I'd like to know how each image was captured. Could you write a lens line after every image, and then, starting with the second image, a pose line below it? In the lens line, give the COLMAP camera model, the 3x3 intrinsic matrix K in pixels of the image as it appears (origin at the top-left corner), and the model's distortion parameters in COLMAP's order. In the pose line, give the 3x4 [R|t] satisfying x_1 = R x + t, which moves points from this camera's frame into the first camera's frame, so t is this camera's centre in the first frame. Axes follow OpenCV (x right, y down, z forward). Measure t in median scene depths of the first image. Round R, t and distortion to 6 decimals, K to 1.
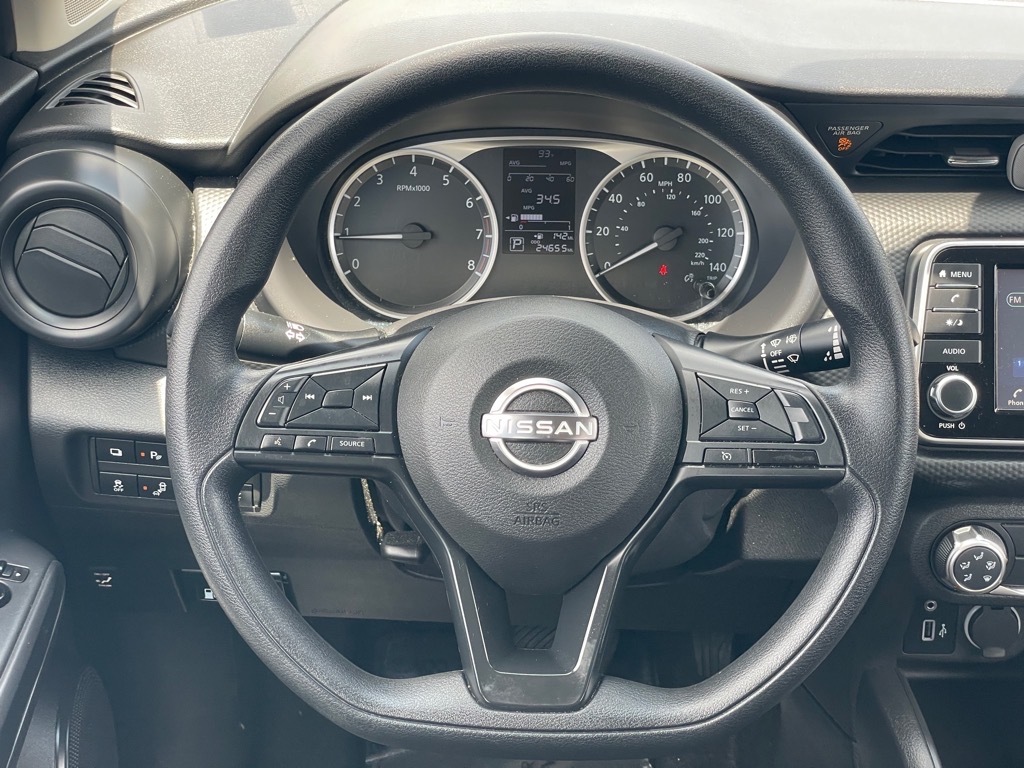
lens RADIAL K [[1545.2, 0, 497.0], [0, 1545.2, 383.2], [0, 0, 1]] dist [0.074217, -0.049536]
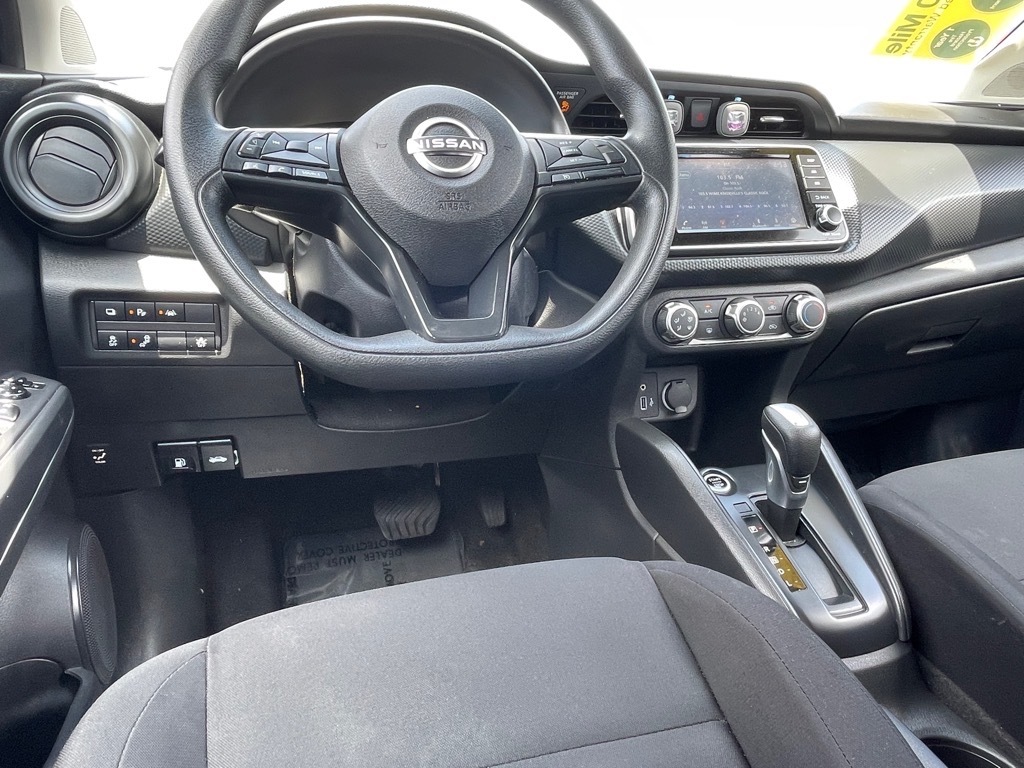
lens RADIAL K [[750.9, 0, 510.1], [0, 750.9, 383.3], [0, 0, 1]] dist [0.027365, -0.062925]
pose [[0.952660, -0.087319, 0.291229, -0.112949], [0.146261, 0.971373, -0.187197, 0.308108], [-0.266546, 0.220930, 0.938159, 0.300563]]
